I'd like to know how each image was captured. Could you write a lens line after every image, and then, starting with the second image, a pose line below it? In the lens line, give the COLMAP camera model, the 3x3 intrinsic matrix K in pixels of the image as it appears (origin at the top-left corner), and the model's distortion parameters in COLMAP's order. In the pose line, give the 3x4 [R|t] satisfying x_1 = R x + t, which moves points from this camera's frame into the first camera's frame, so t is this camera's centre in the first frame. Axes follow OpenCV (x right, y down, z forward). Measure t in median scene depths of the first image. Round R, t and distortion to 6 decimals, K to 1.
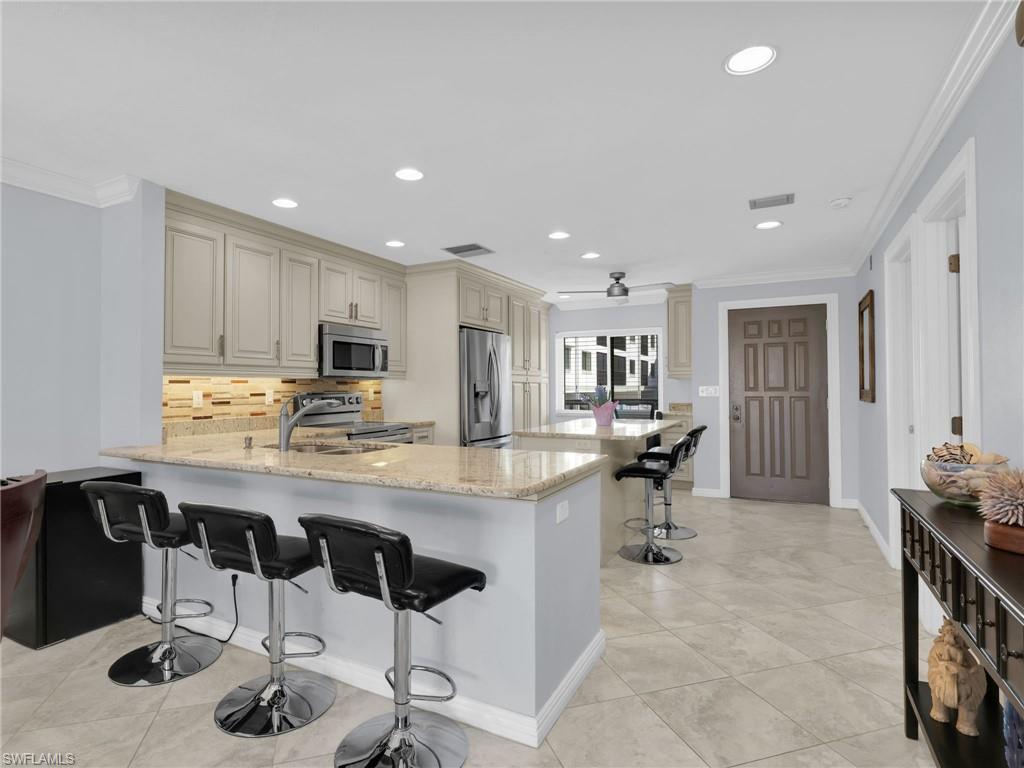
lens RADIAL K [[532.3, 0, 497.8], [0, 532.3, 378.0], [0, 0, 1]] dist [-0.000610, 0.001538]
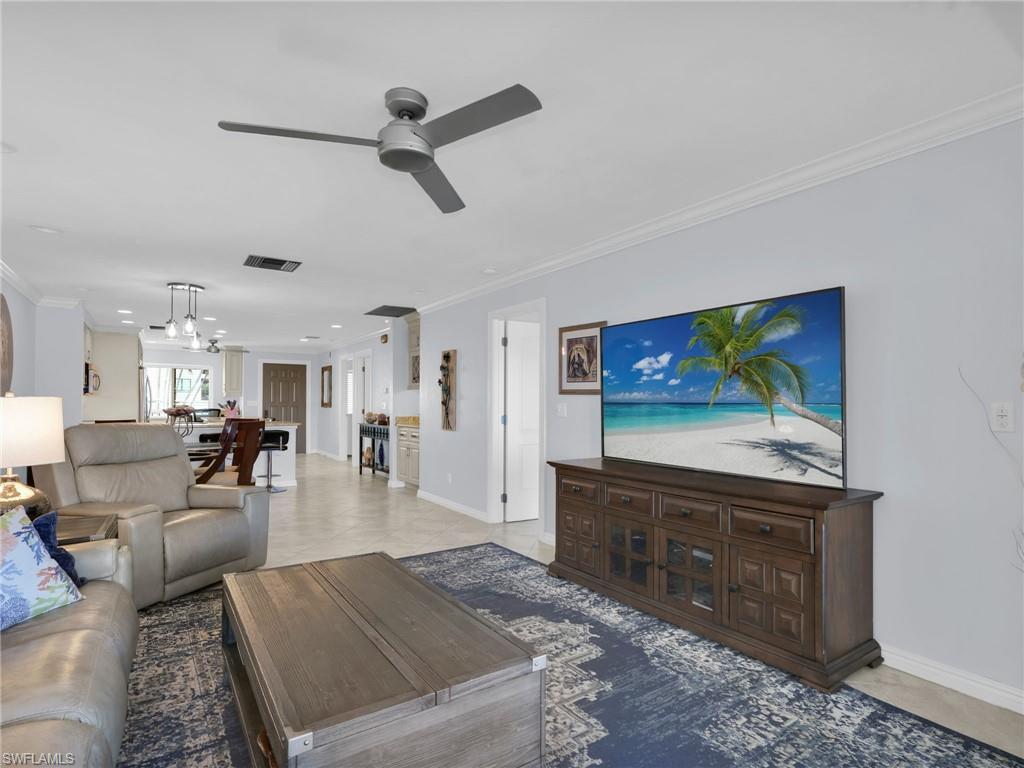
lens RADIAL K [[533.9, 0, 512.0], [0, 533.9, 384.0], [0, 0, 1]] dist [-0.000924, -0.000230]
pose [[0.473368, 0.032463, 0.880267, -1.007583], [-0.017847, 0.999469, -0.027262, -0.012351], [-0.880684, -0.002805, 0.473696, -0.882542]]
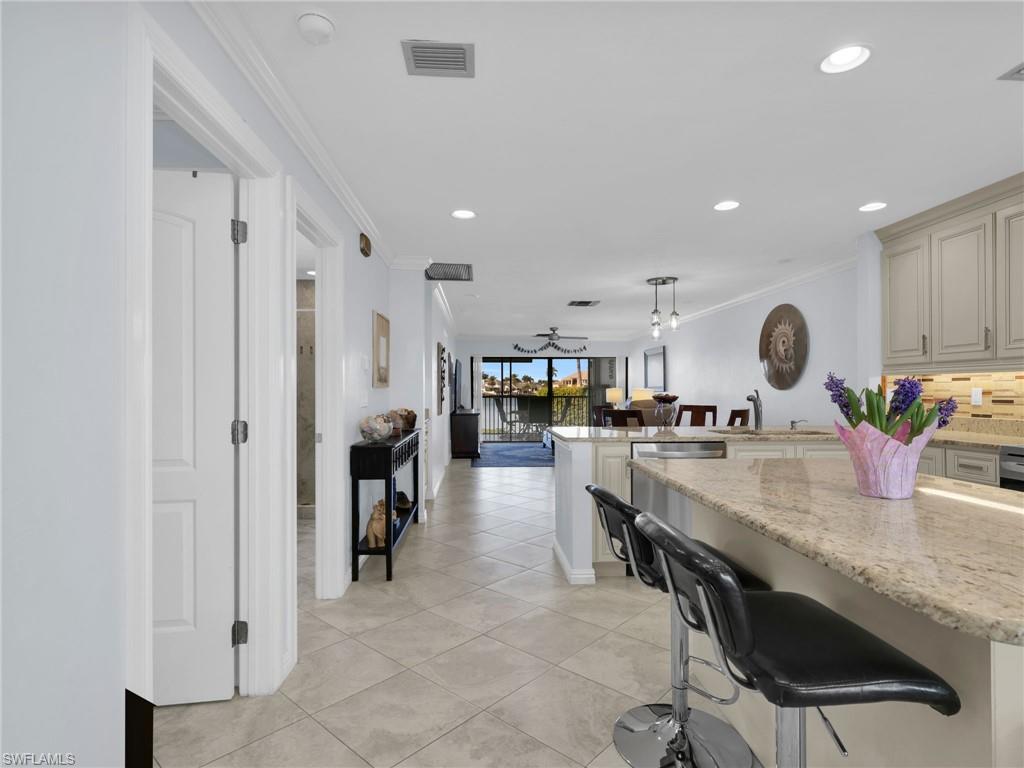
lens RADIAL K [[533.9, 0, 512.0], [0, 533.9, 384.0], [0, 0, 1]] dist [-0.000924, -0.000230]
pose [[-0.850947, 0.001933, -0.525249, 0.494158], [0.017175, 0.999561, -0.024146, 0.018713], [0.524972, -0.029568, -0.850606, 1.001991]]
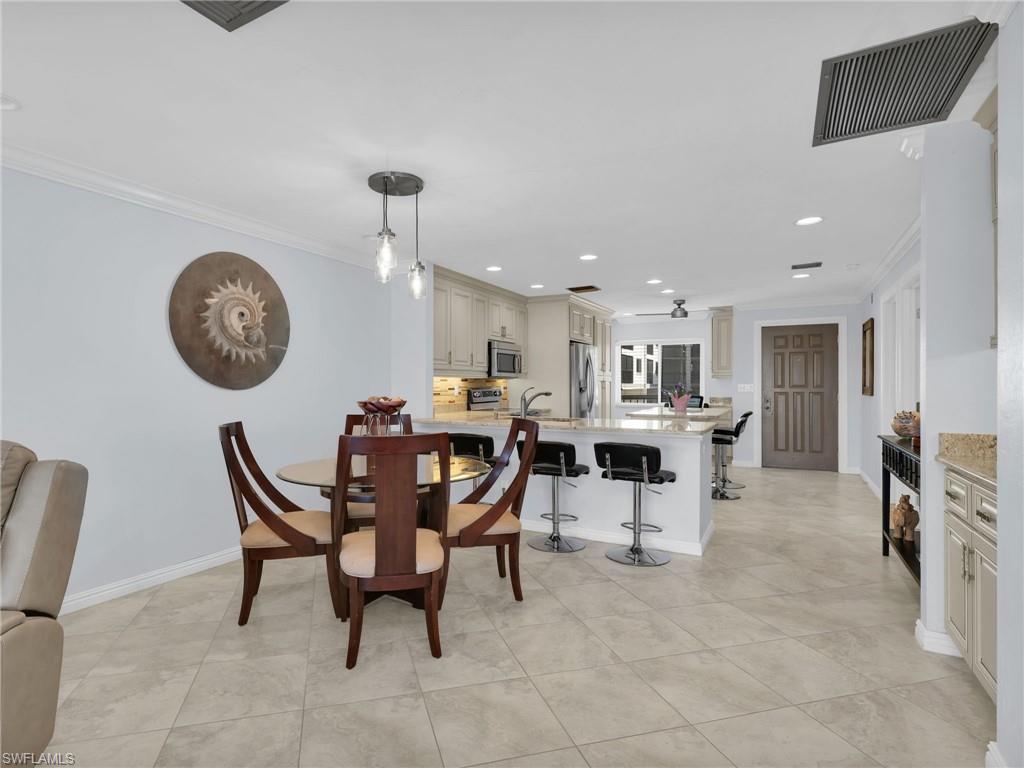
lens RADIAL K [[521.7, 0, 474.8], [0, 521.7, 386.3], [0, 0, 1]] dist [-0.000884, -0.000648]
pose [[0.999118, 0.002857, -0.041883, -0.260408], [-0.001996, 0.999786, 0.020589, -0.005647], [0.041932, -0.020487, 0.998910, -0.381784]]
